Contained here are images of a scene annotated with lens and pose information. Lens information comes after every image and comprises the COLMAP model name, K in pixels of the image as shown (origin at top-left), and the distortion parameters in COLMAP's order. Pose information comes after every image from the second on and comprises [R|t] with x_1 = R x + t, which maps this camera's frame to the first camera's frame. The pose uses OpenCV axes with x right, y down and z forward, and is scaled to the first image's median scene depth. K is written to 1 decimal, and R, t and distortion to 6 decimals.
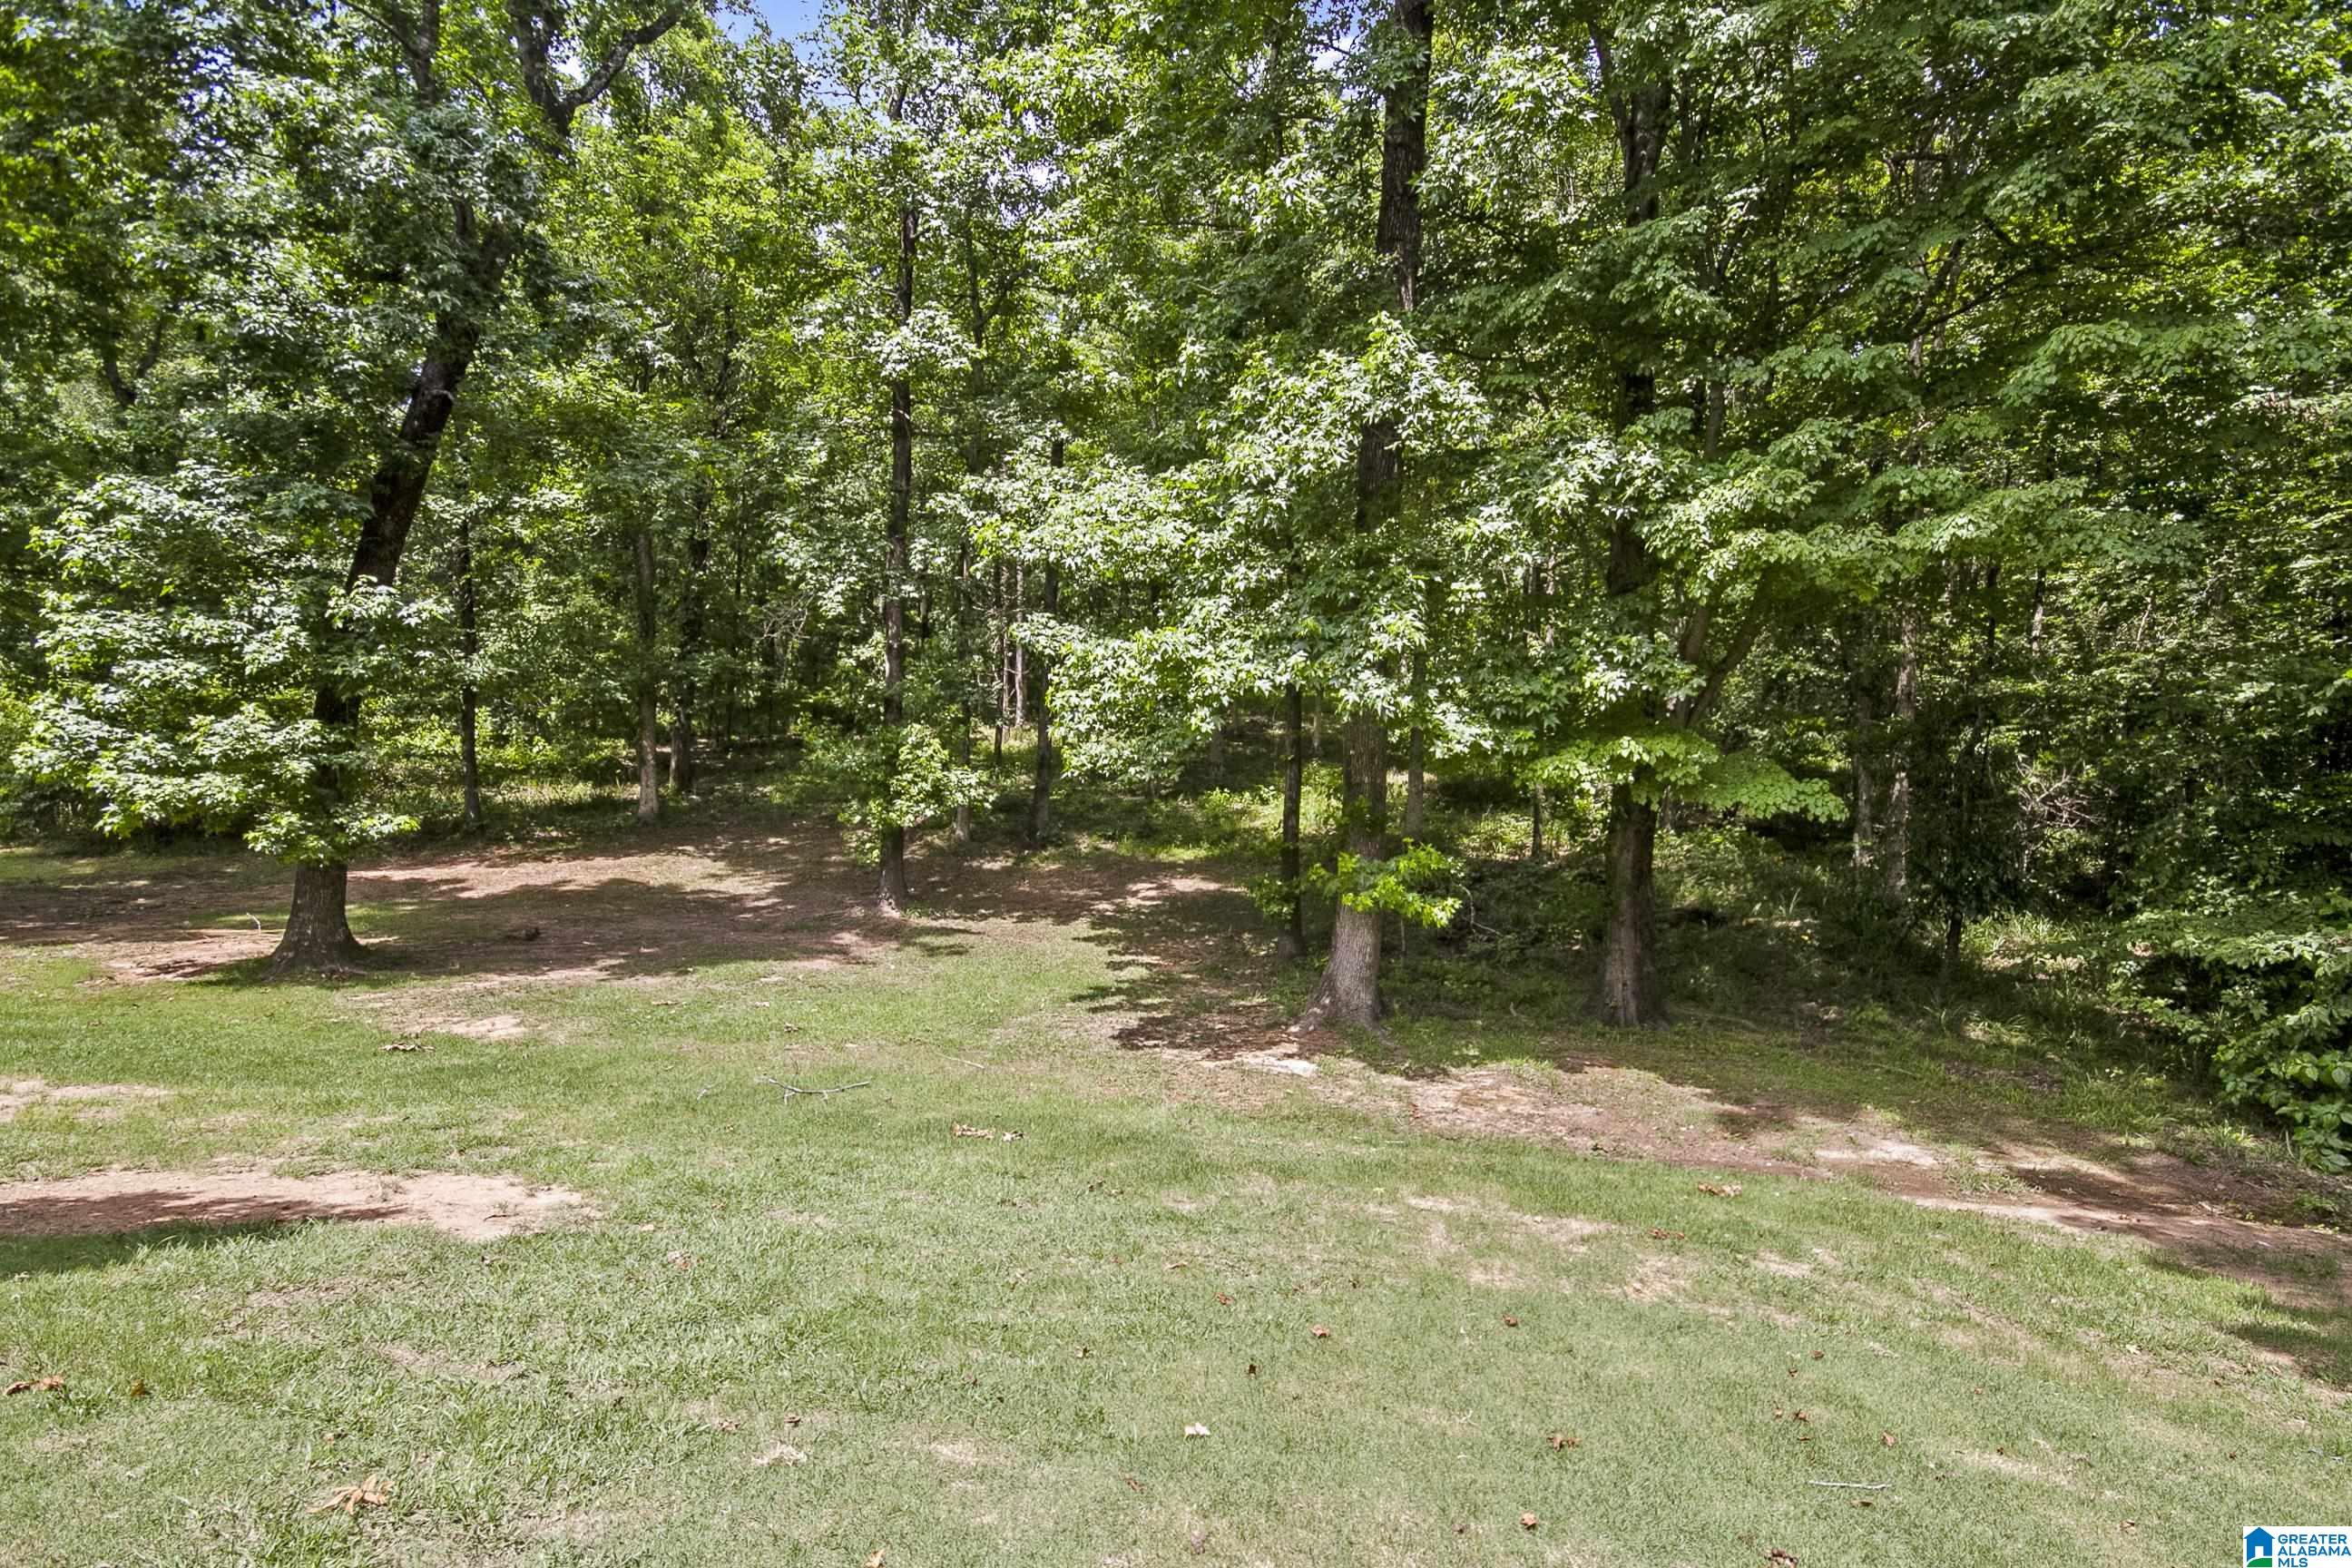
lens RADIAL K [[1097.6, 0, 1190.7], [0, 1097.6, 858.3], [0, 0, 1]] dist [-0.002751, 0.005146]
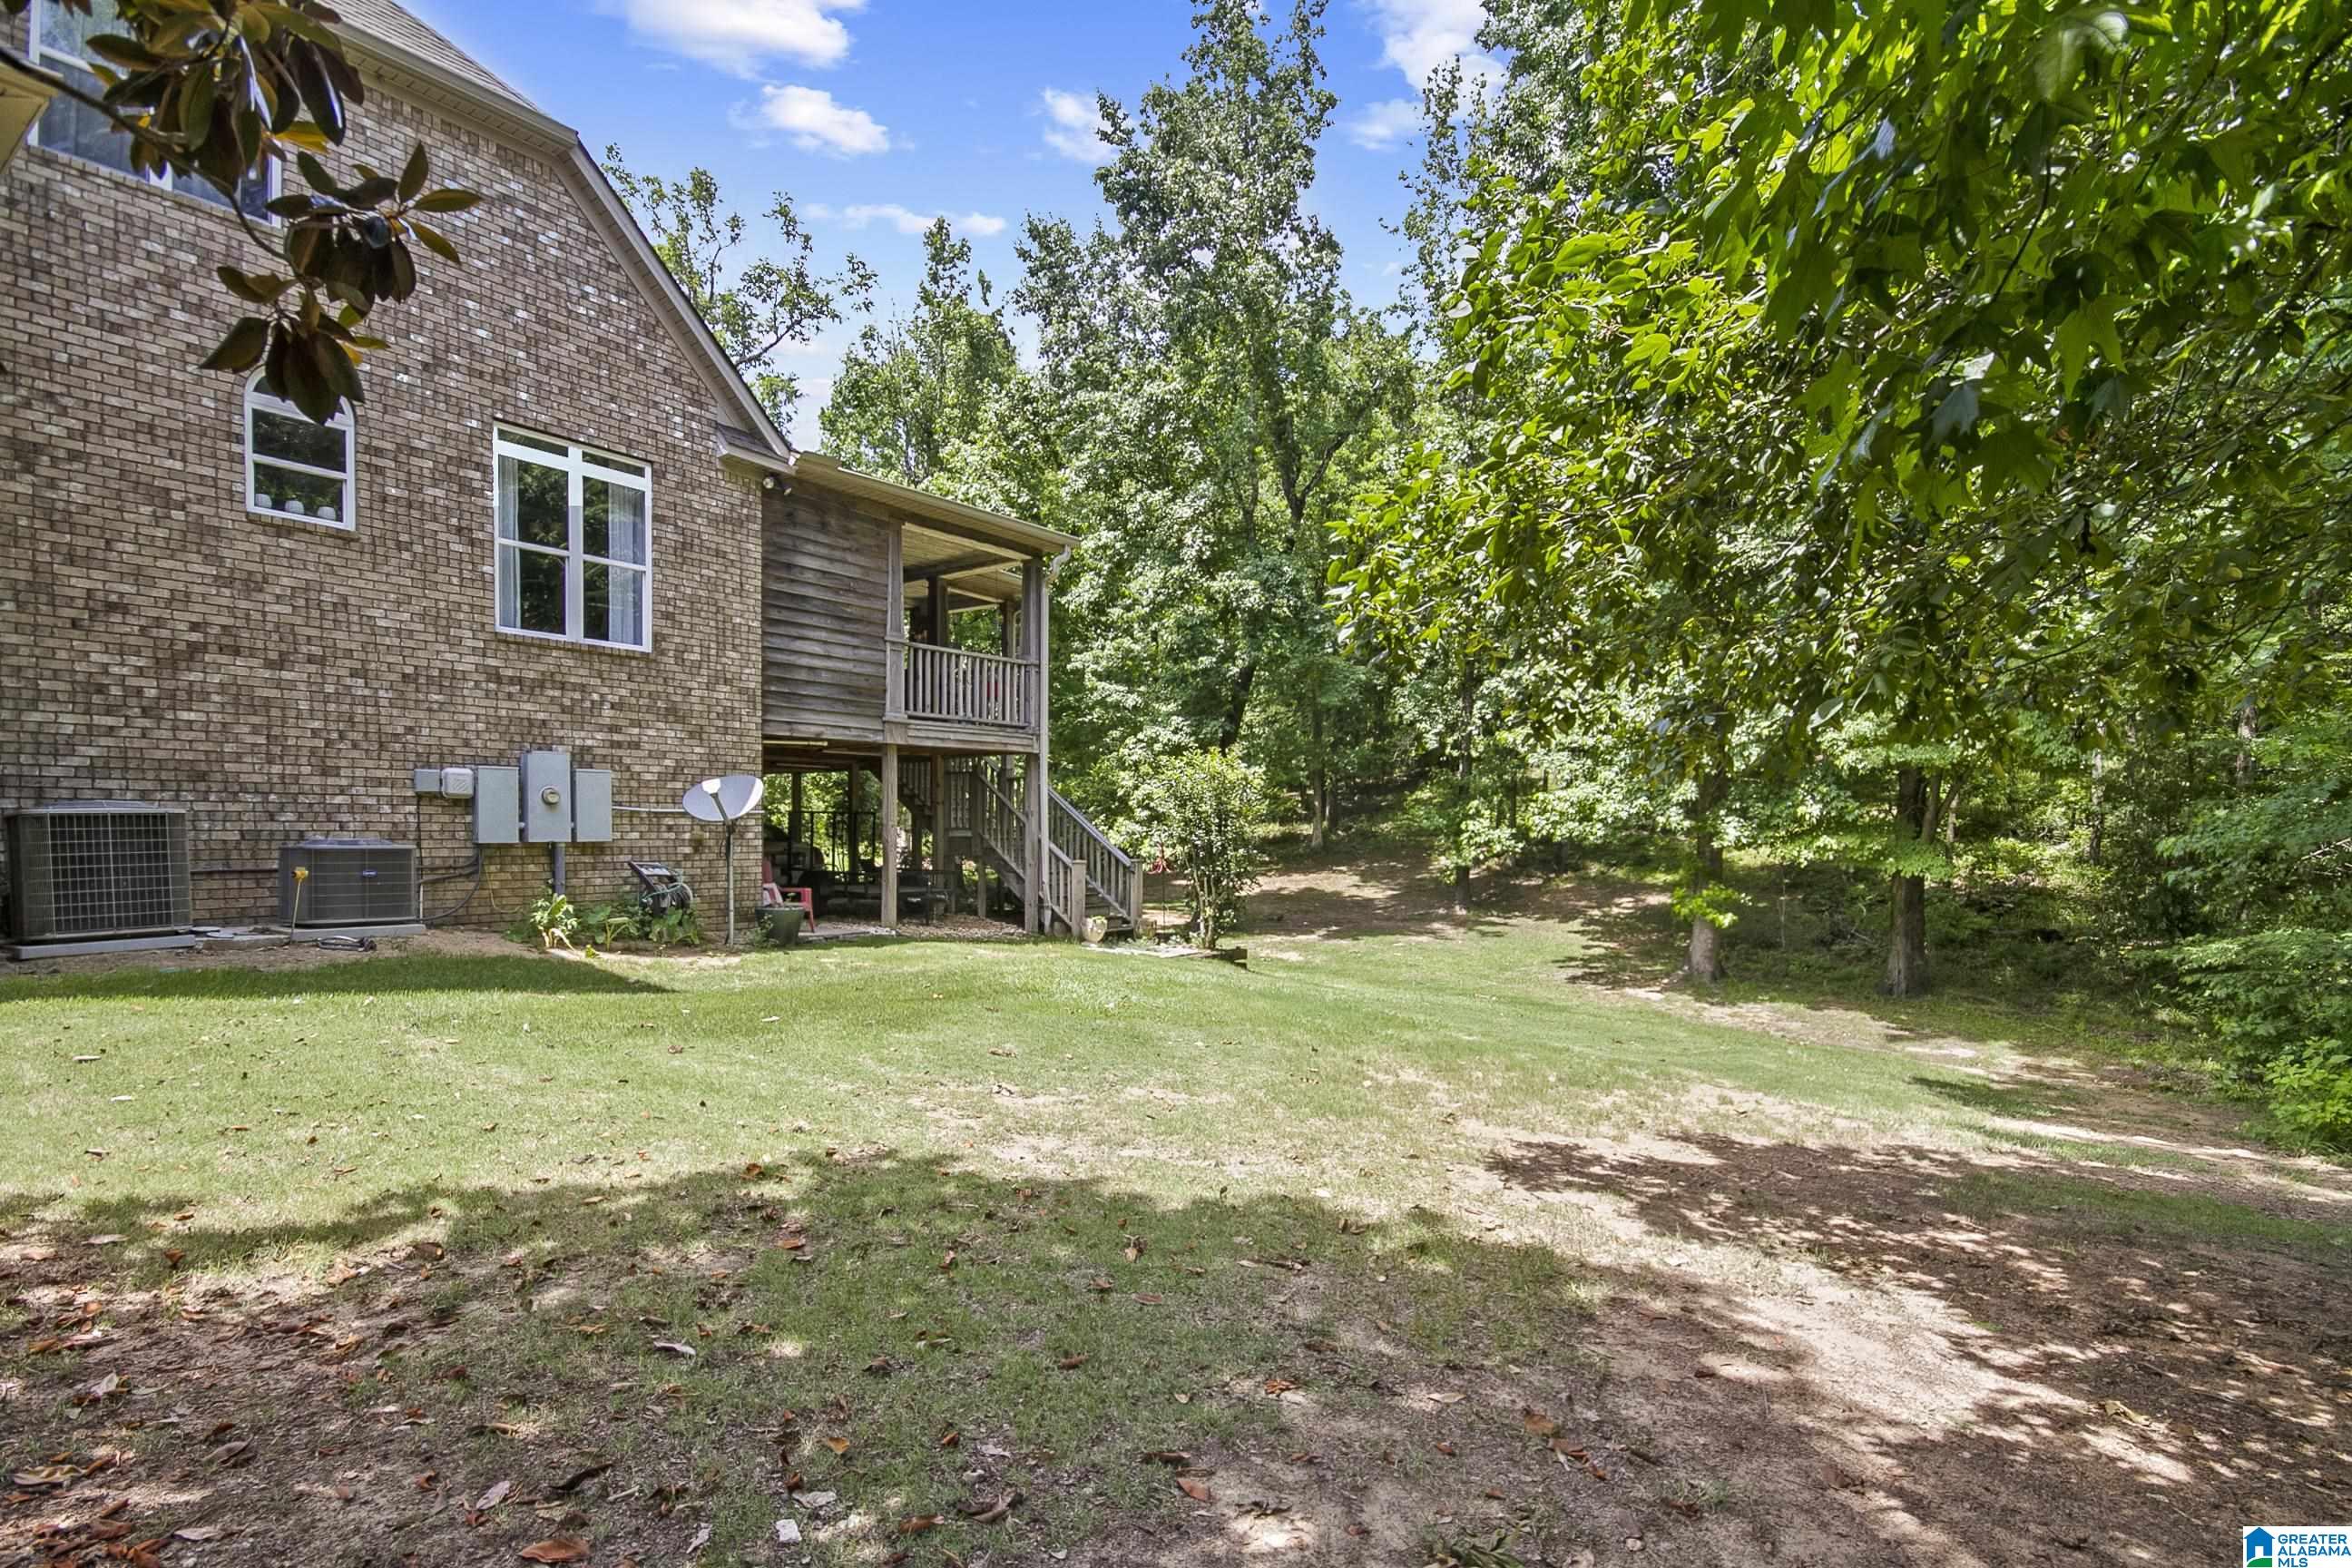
lens RADIAL K [[1097.6, 0, 1190.7], [0, 1097.6, 858.3], [0, 0, 1]] dist [-0.002751, 0.005146]
pose [[0.866049, 0.007159, -0.499907, 0.240257], [-0.005844, 0.999974, 0.004194, -0.043717], [0.499924, -0.000711, 0.866069, -0.772642]]
